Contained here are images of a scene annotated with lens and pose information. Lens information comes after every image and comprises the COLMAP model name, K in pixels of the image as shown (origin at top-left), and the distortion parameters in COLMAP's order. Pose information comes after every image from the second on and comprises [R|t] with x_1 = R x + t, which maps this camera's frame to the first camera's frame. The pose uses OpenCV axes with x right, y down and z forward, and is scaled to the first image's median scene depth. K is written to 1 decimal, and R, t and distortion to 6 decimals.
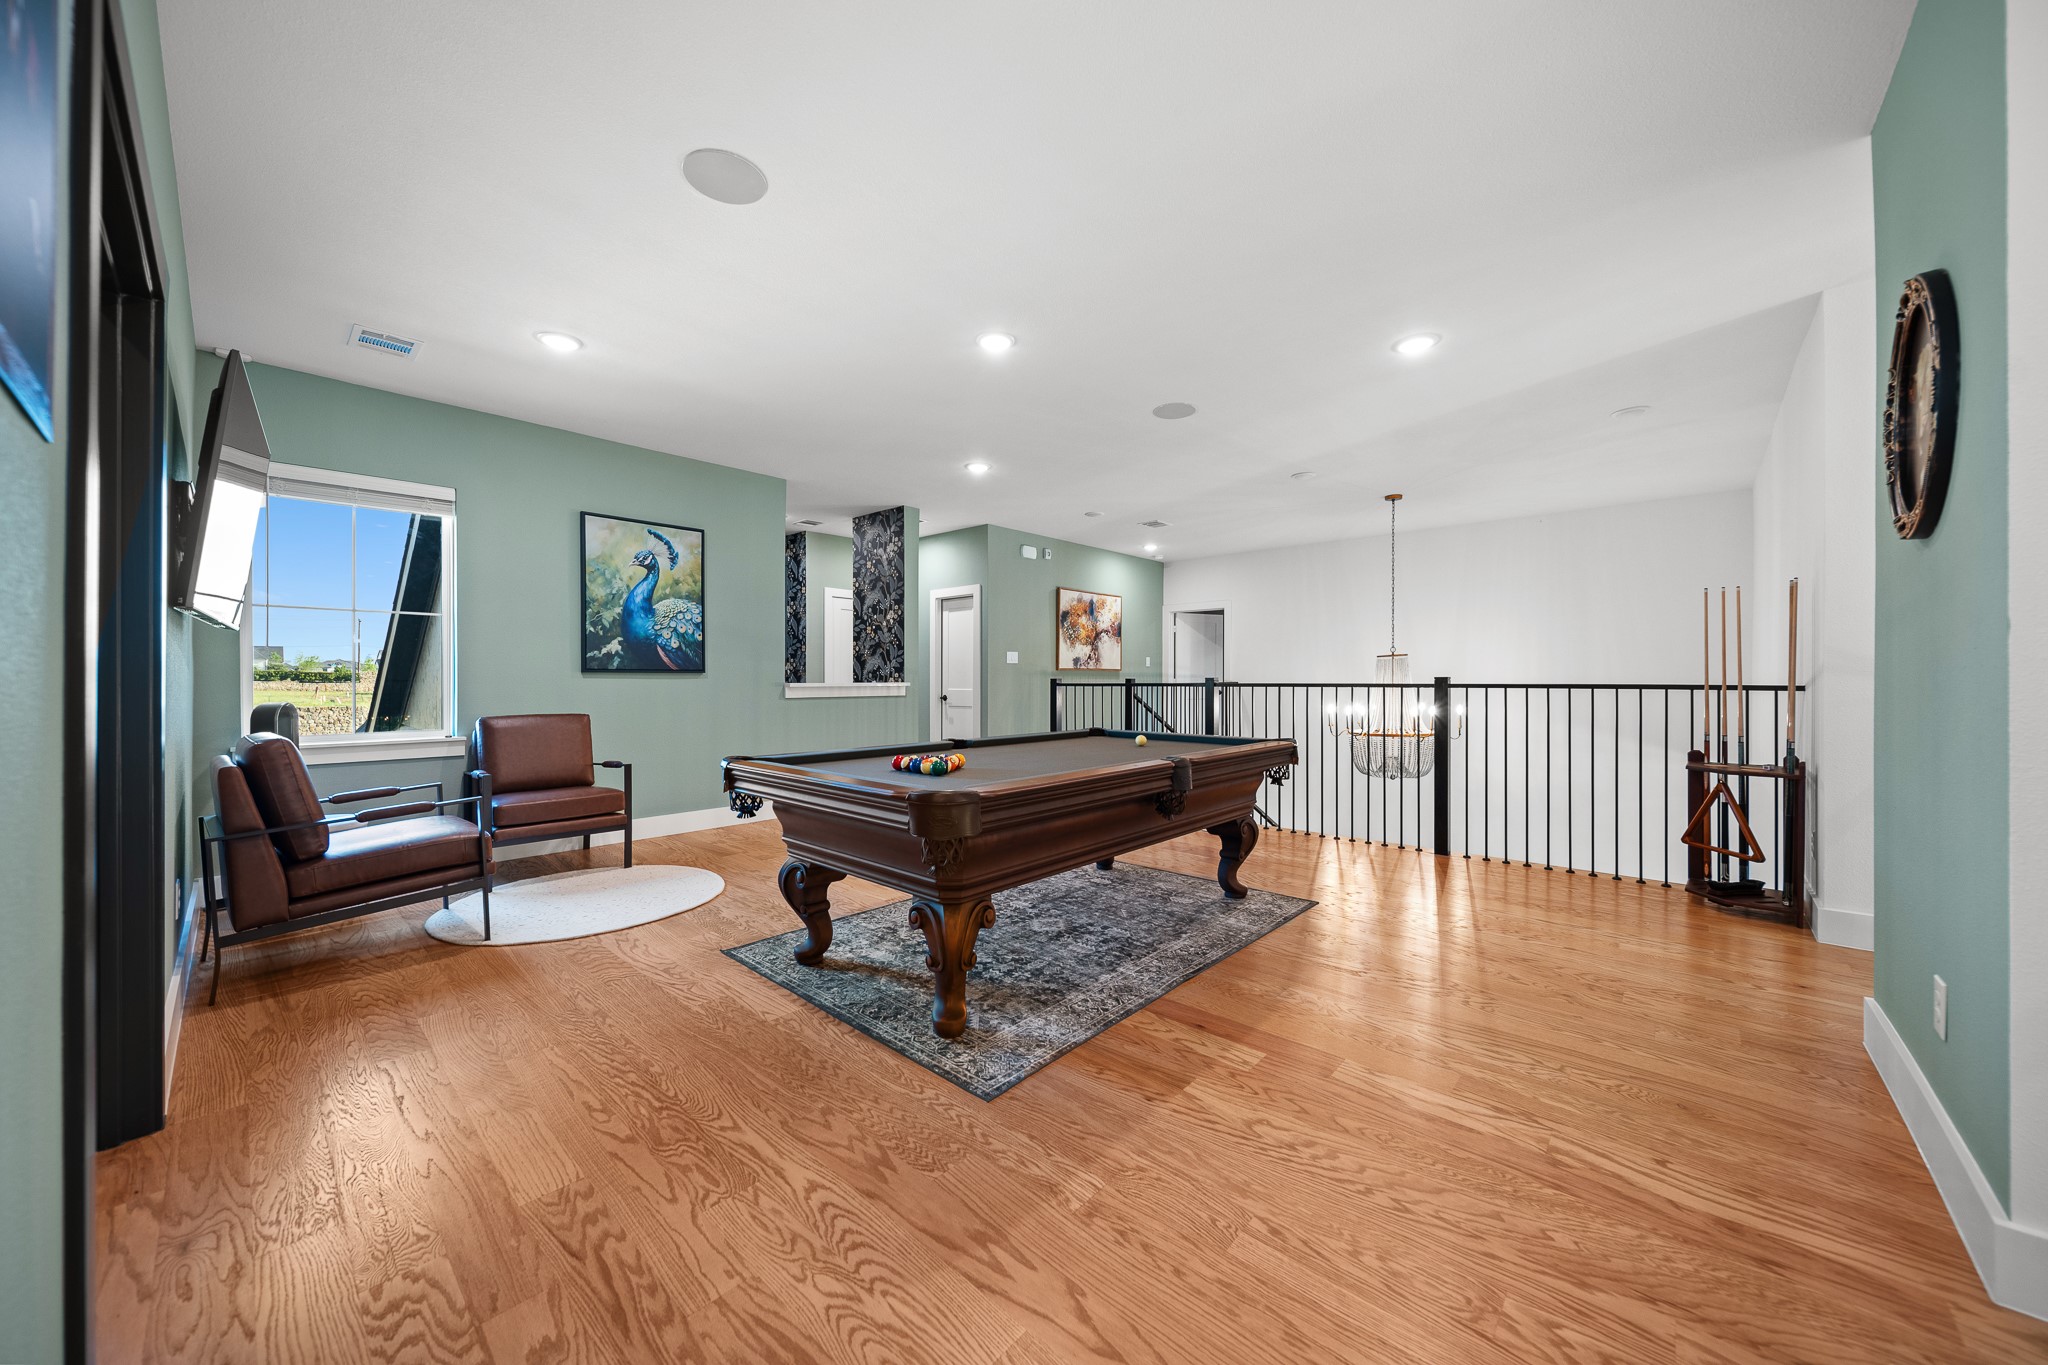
lens RADIAL K [[717.9, 0, 1030.3], [0, 717.9, 680.7], [0, 0, 1]] dist [-0.000326, -0.000195]
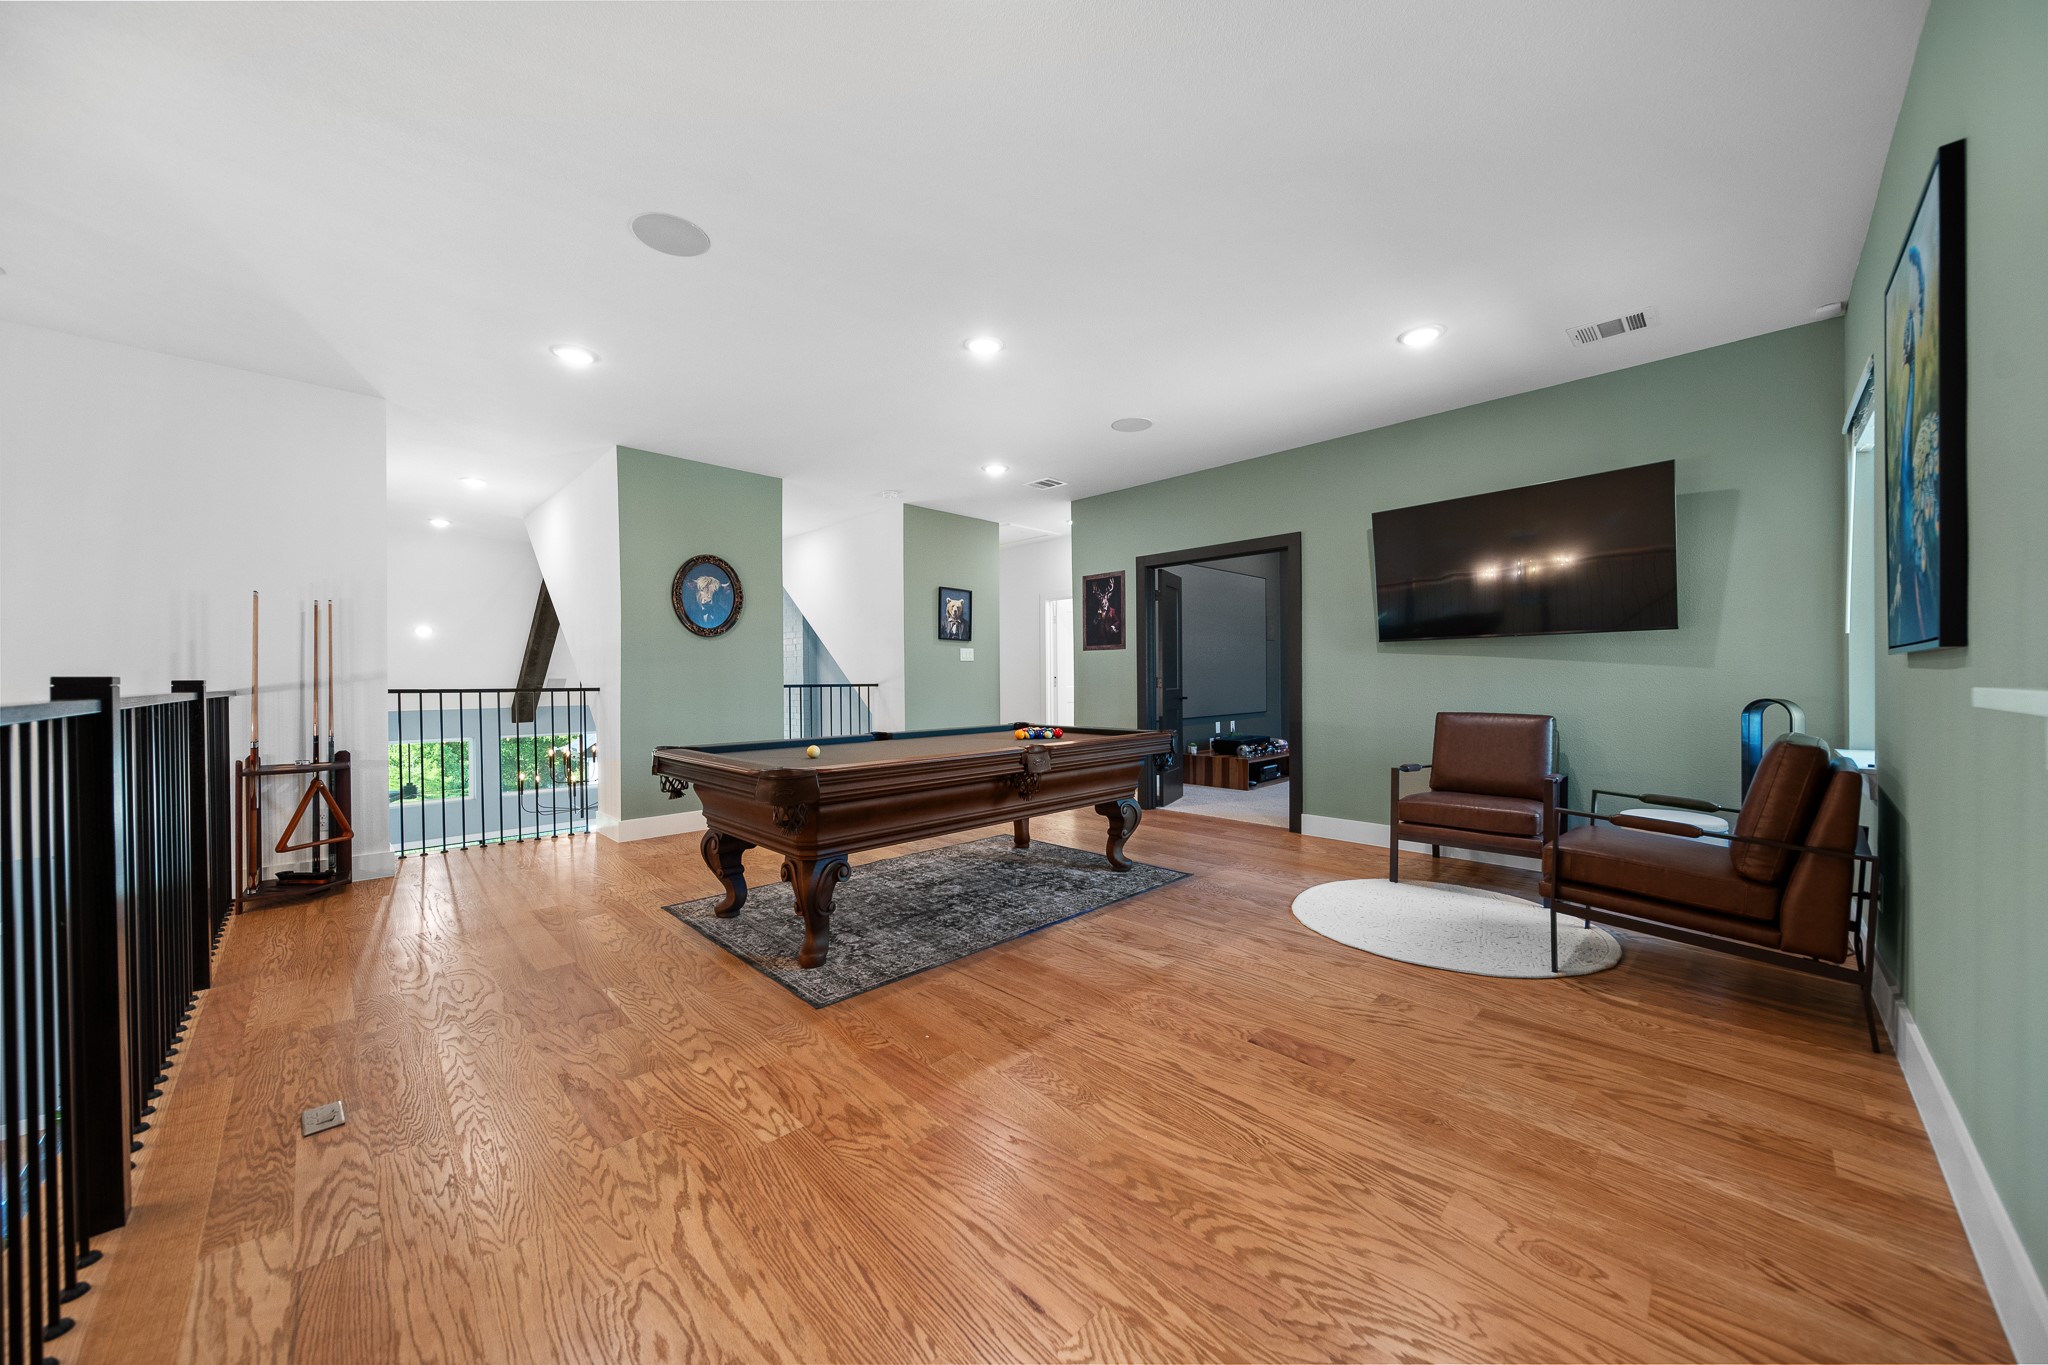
lens RADIAL K [[717.9, 0, 1030.3], [0, 717.9, 680.7], [0, 0, 1]] dist [-0.000326, -0.000195]
pose [[-0.998620, 0.007446, 0.051981, -0.171508], [0.007755, 0.999953, 0.005752, -0.004869], [-0.051936, 0.006147, -0.998631, 2.123968]]
